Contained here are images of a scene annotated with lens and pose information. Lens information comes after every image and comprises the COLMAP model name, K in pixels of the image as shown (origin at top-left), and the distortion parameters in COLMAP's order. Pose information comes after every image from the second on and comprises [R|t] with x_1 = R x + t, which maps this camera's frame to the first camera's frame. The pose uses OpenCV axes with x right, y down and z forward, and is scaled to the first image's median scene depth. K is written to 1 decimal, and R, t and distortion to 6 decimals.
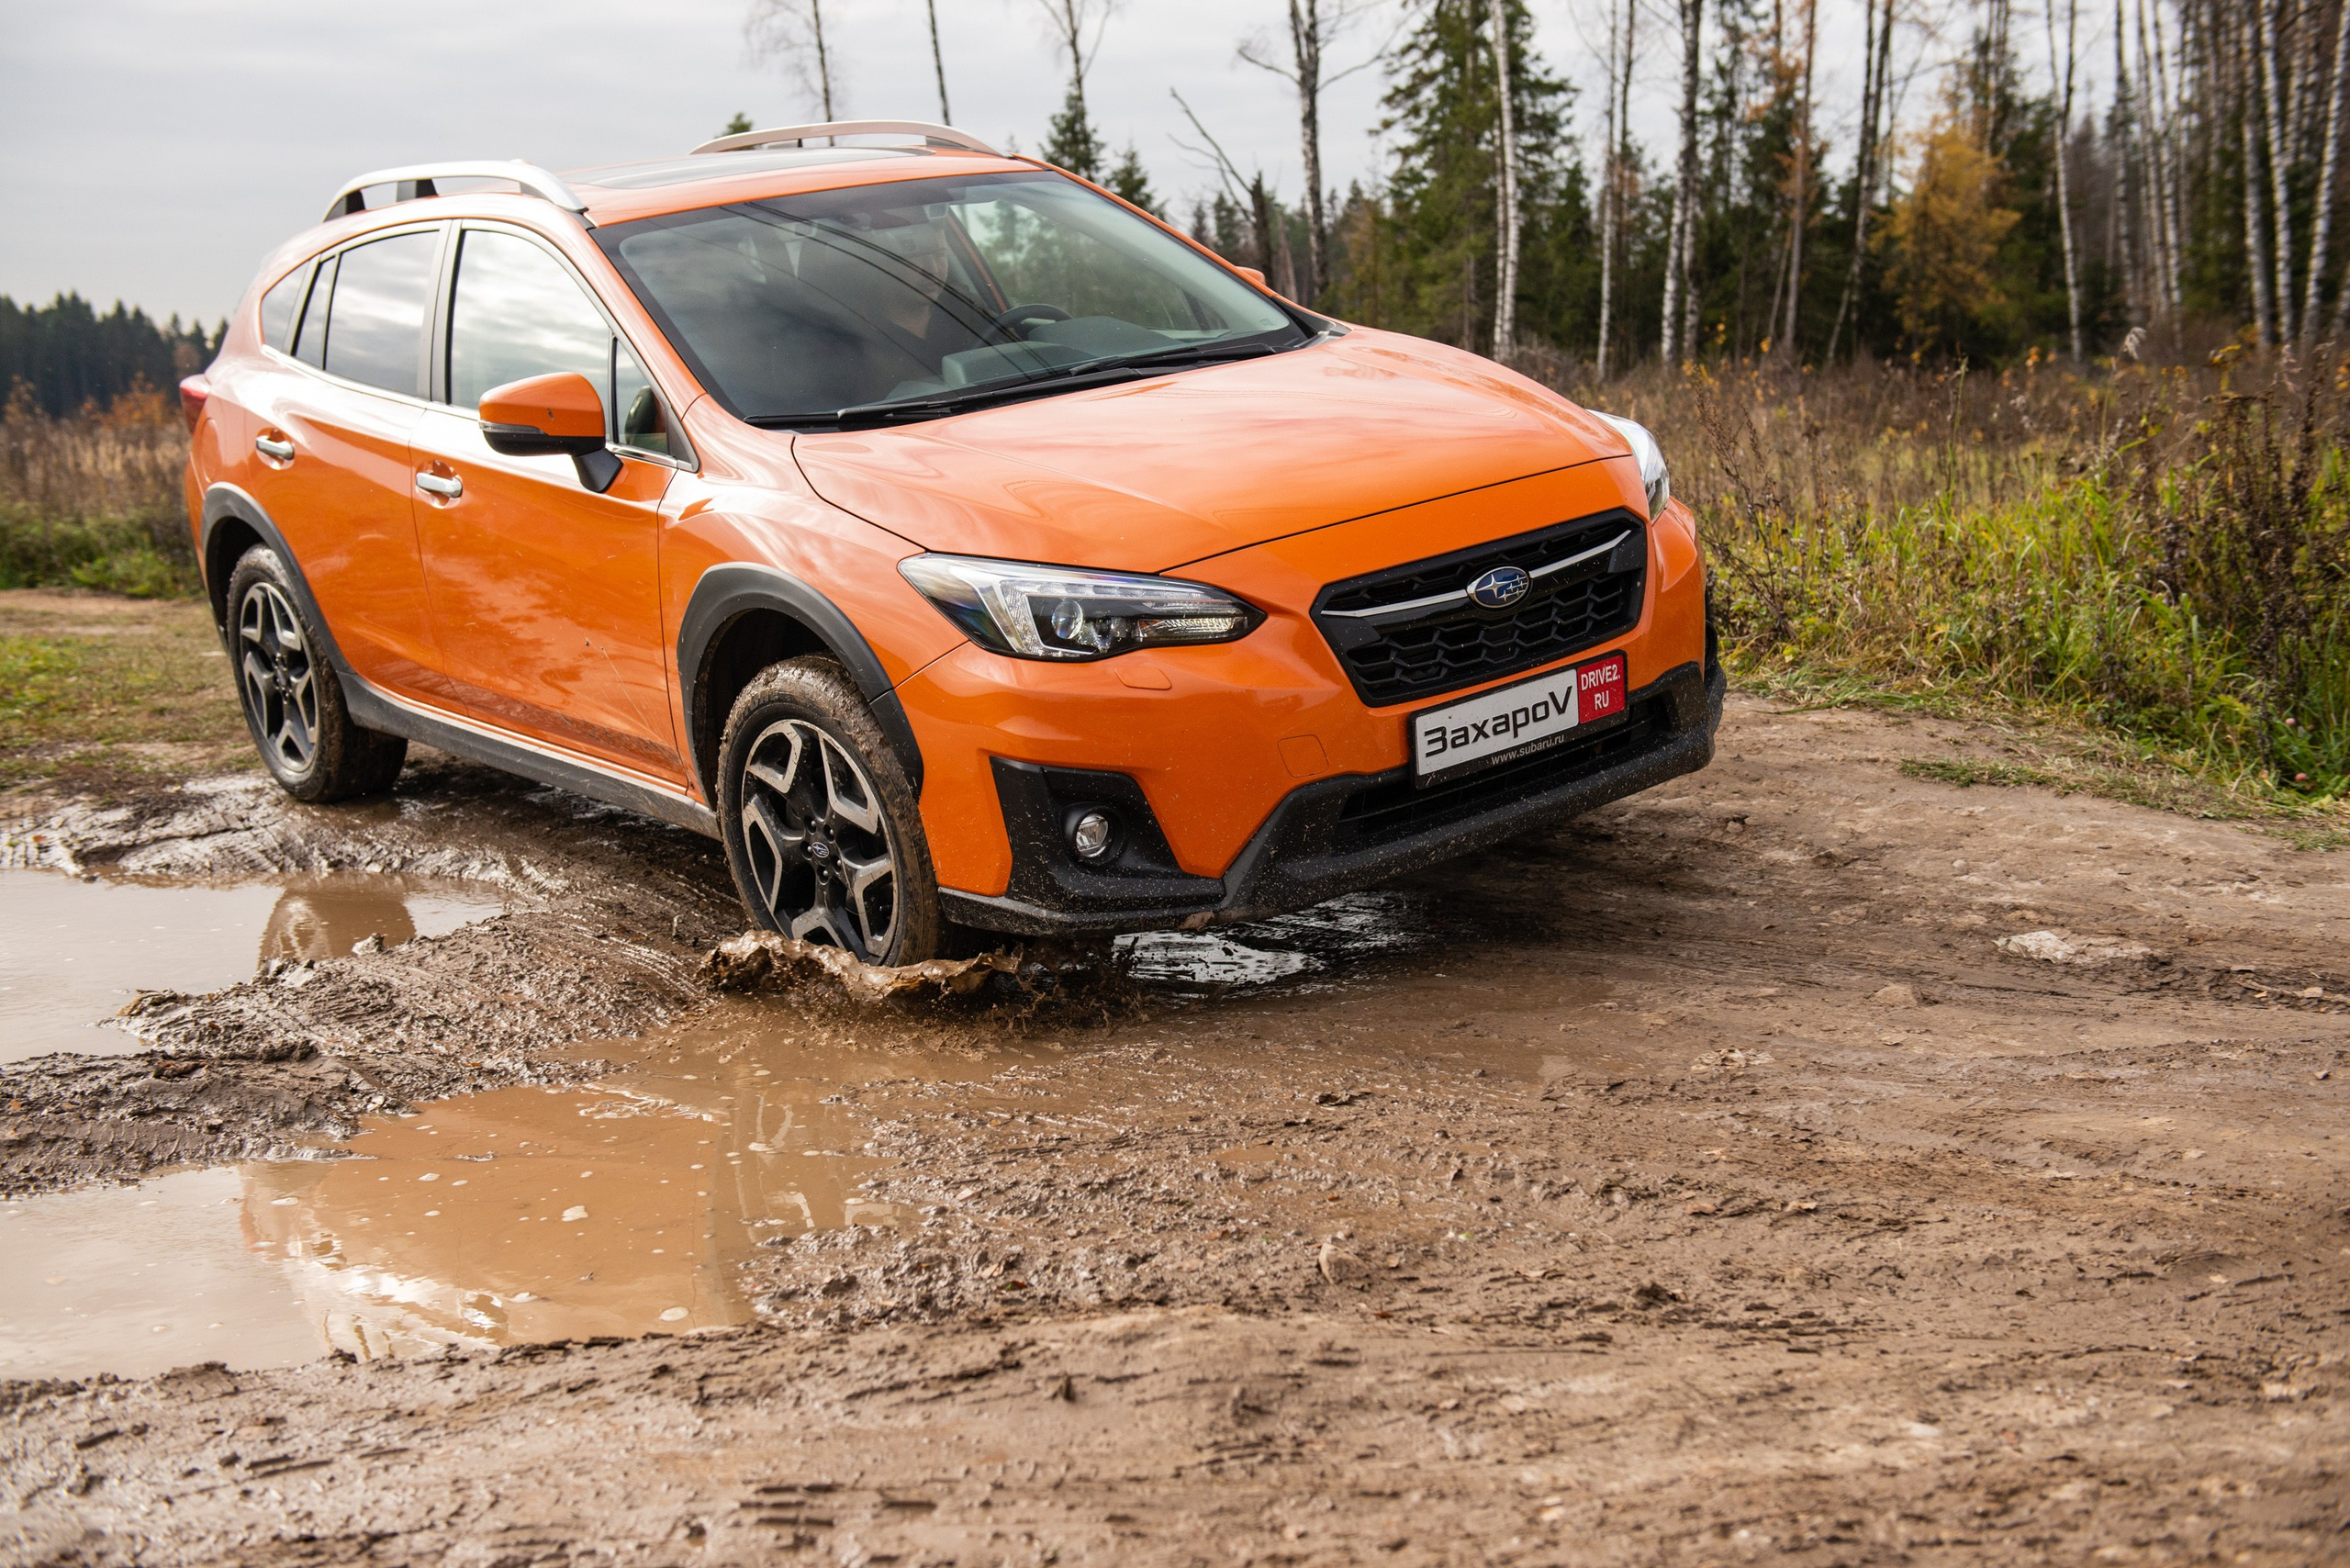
lens RADIAL K [[2625.1, 0, 1175.0], [0, 2625.1, 784.0], [0, 0, 1]] dist [0.086001, 0.030671]
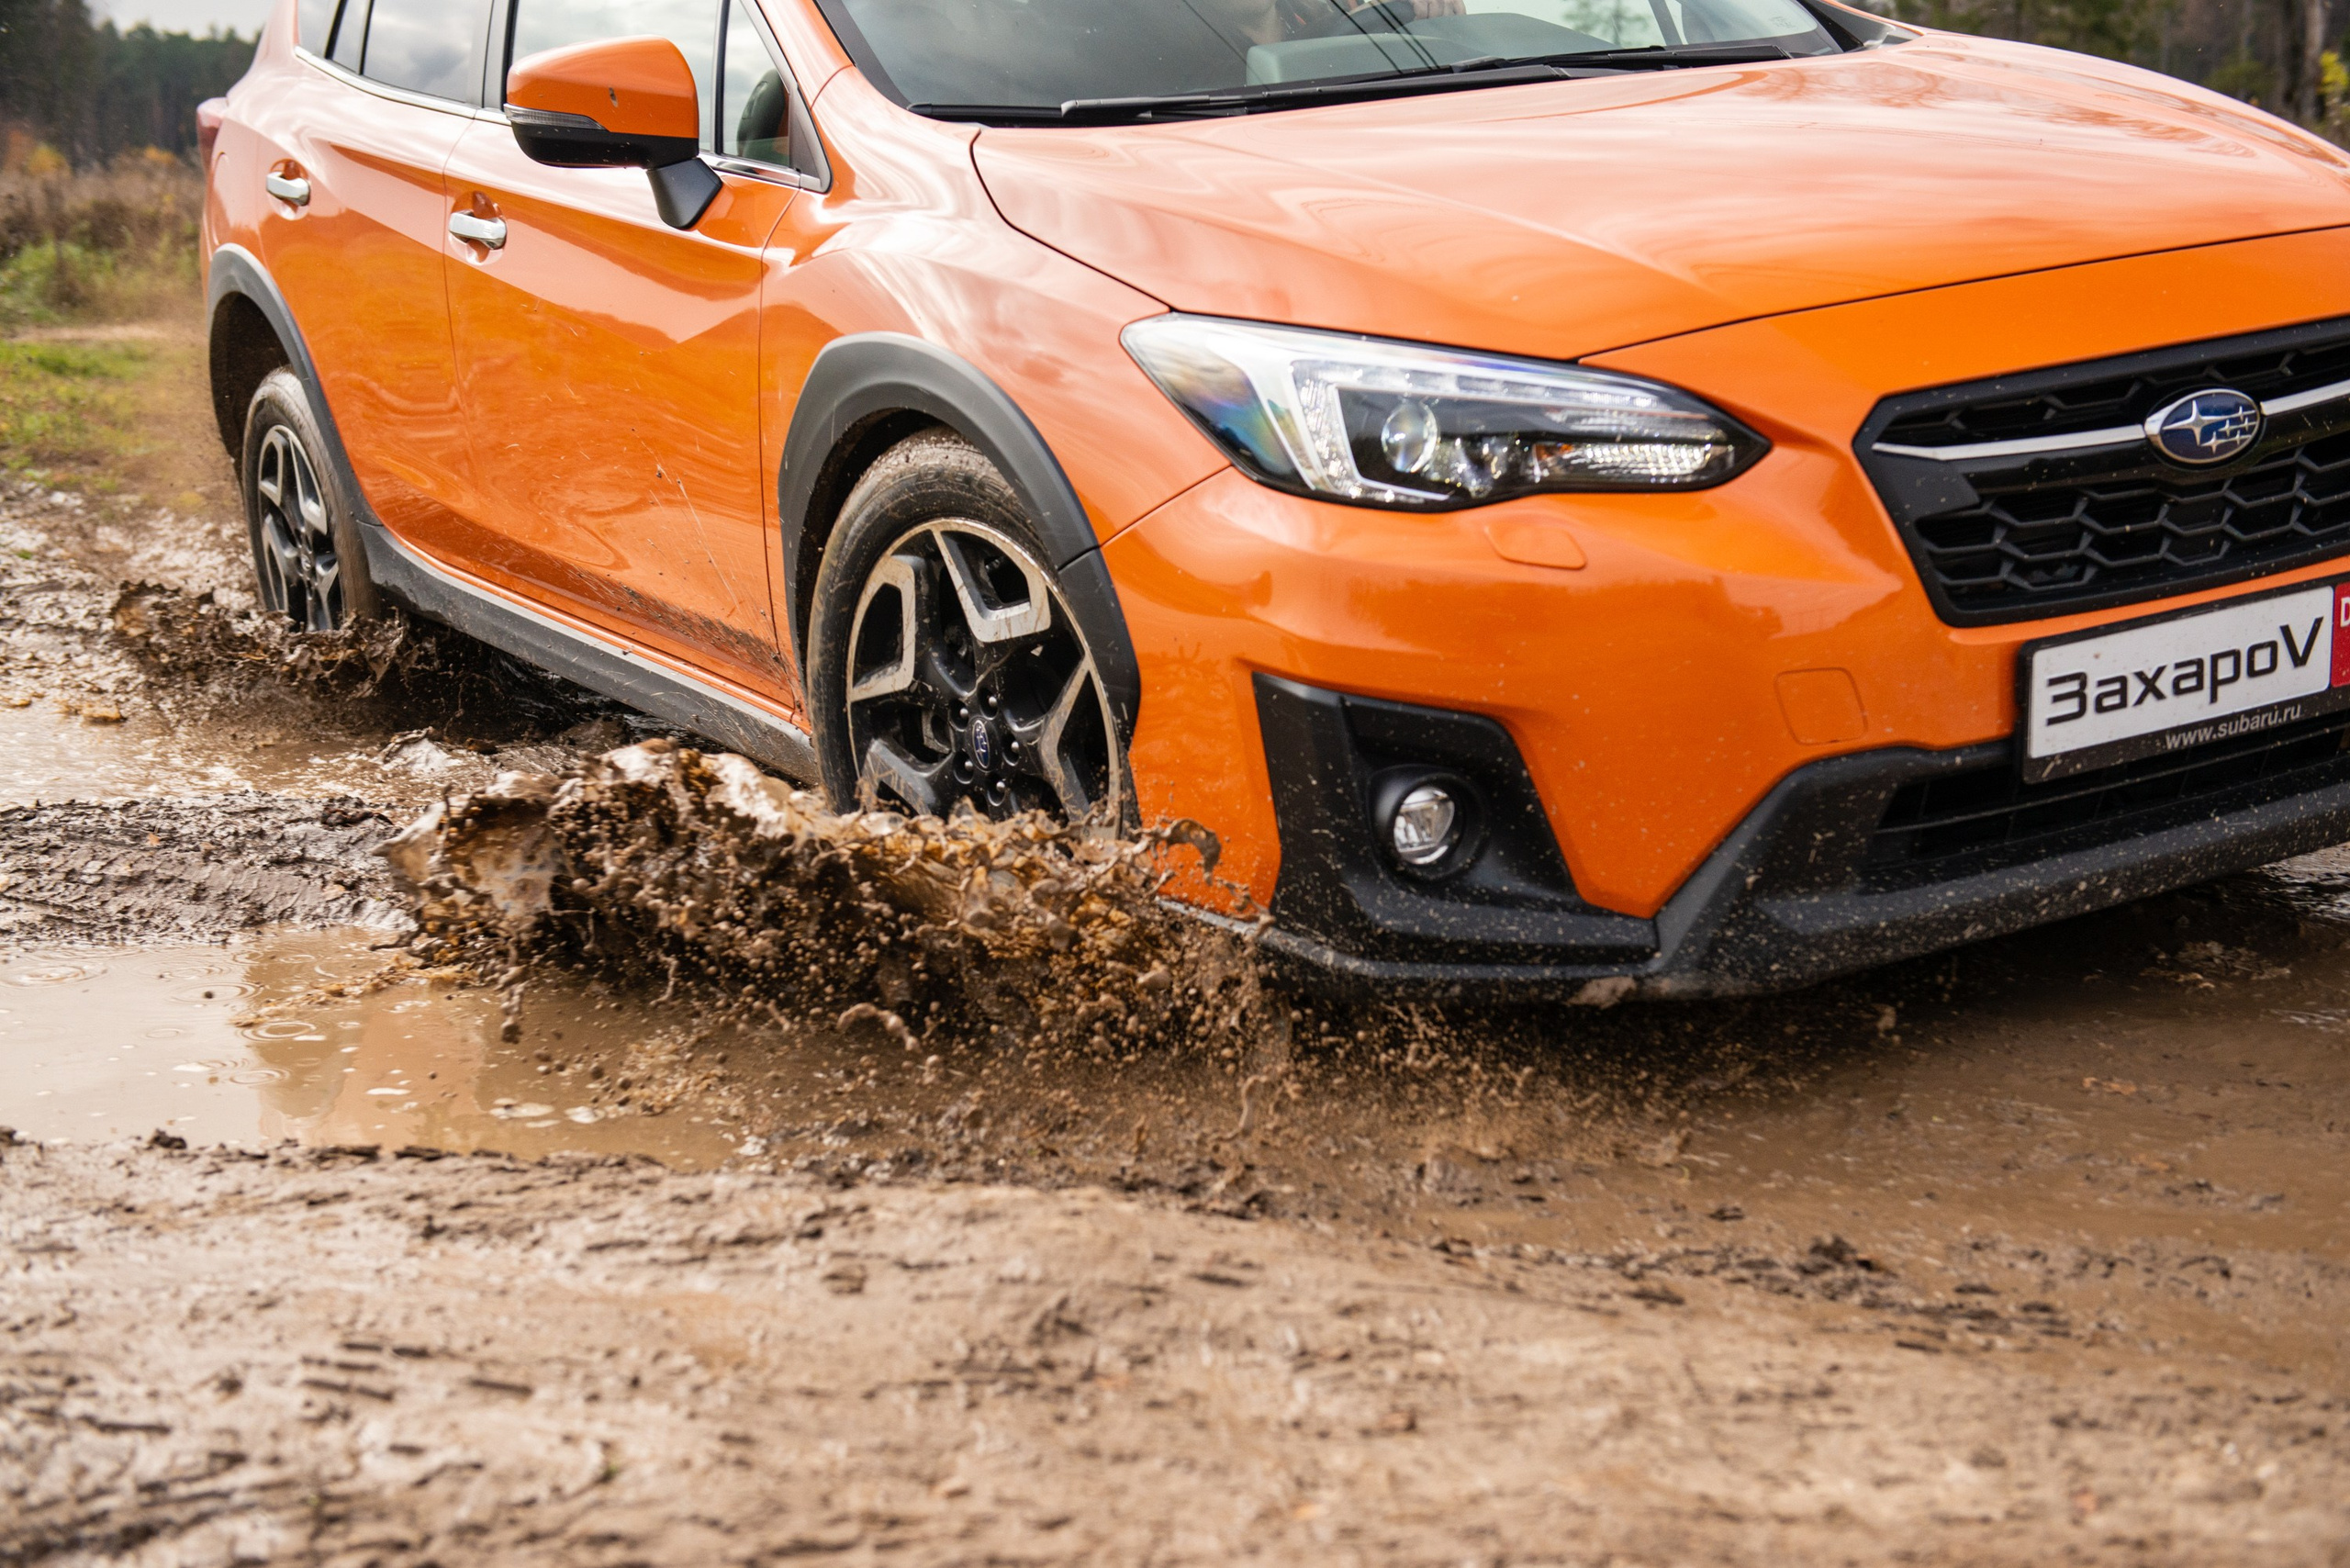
lens RADIAL K [[3117.9, 0, 1175.0], [0, 3117.9, 784.0], [0, 0, 1]] dist [0.107610, 0.050546]
pose [[0.989871, 0.067889, -0.124686, -0.001659], [-0.067976, 0.997681, 0.003563, 0.011582], [0.124638, 0.004949, 0.992190, 0.318906]]
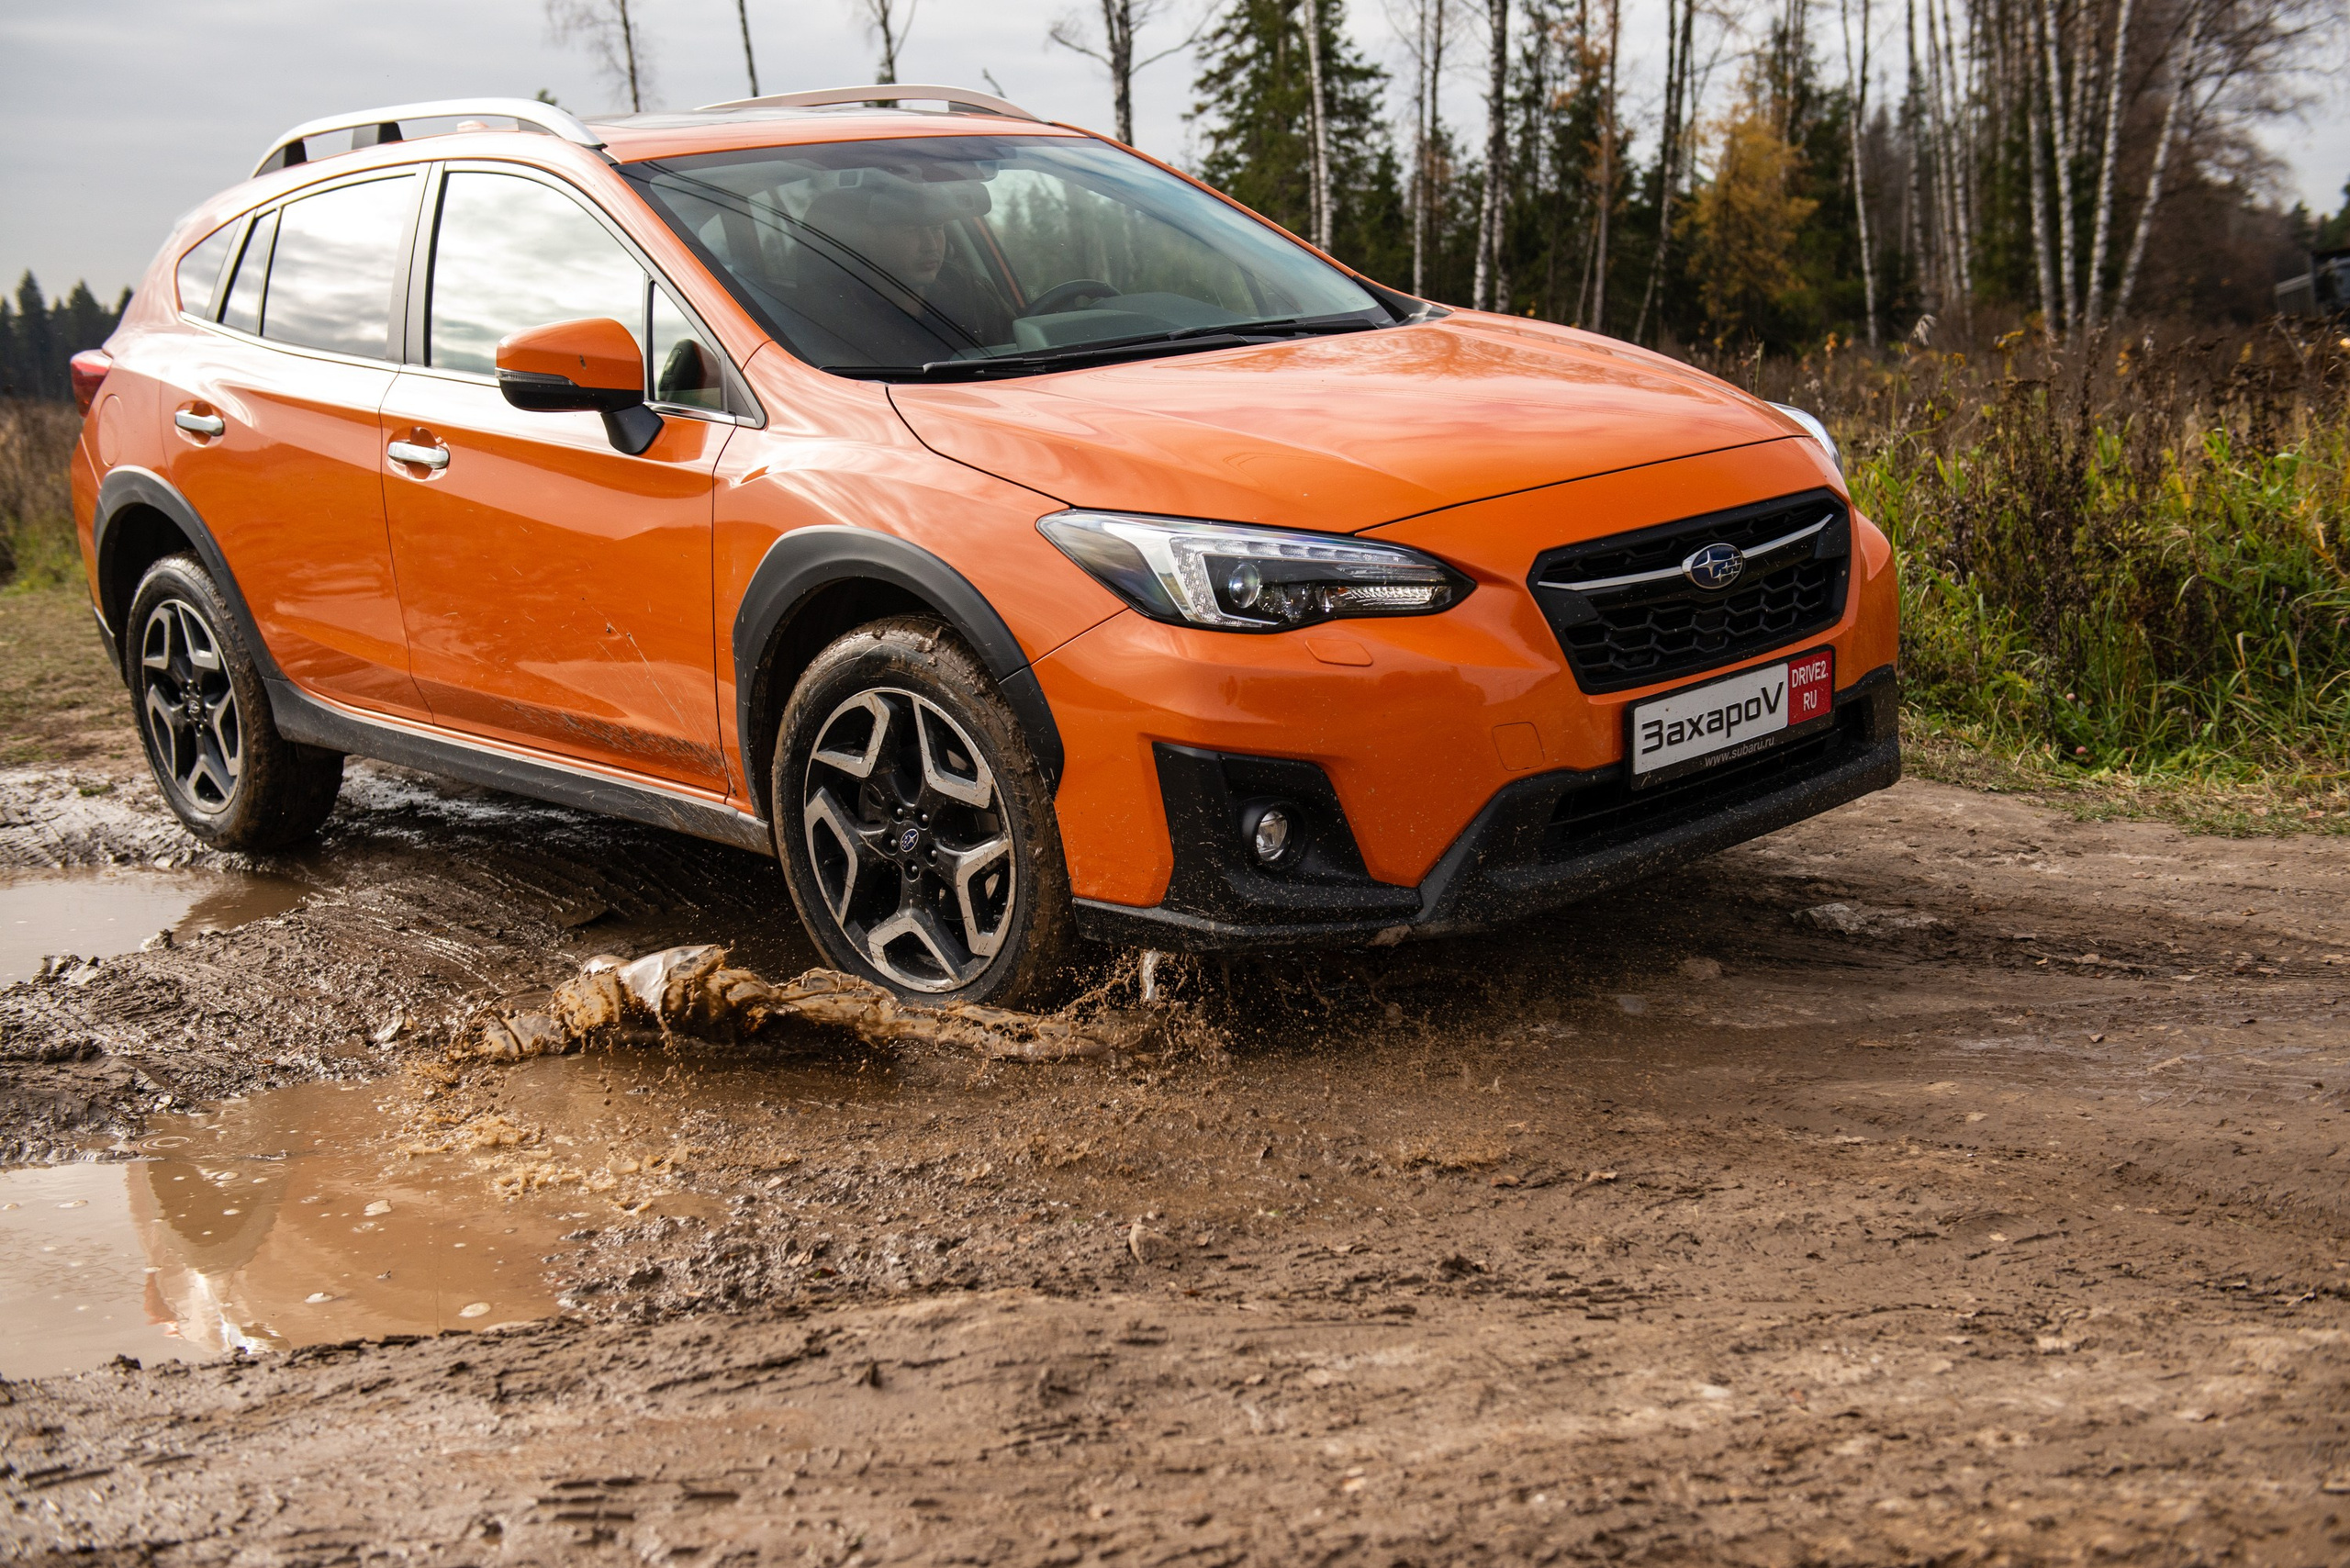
lens RADIAL K [[2625.1, 0, 1175.0], [0, 2625.1, 784.0], [0, 0, 1]] dist [0.086001, 0.030671]
pose [[0.995758, 0.016572, 0.090506, -0.134921], [-0.012819, 0.999040, -0.041893, 0.037445], [-0.091114, 0.040555, 0.995014, 0.137714]]
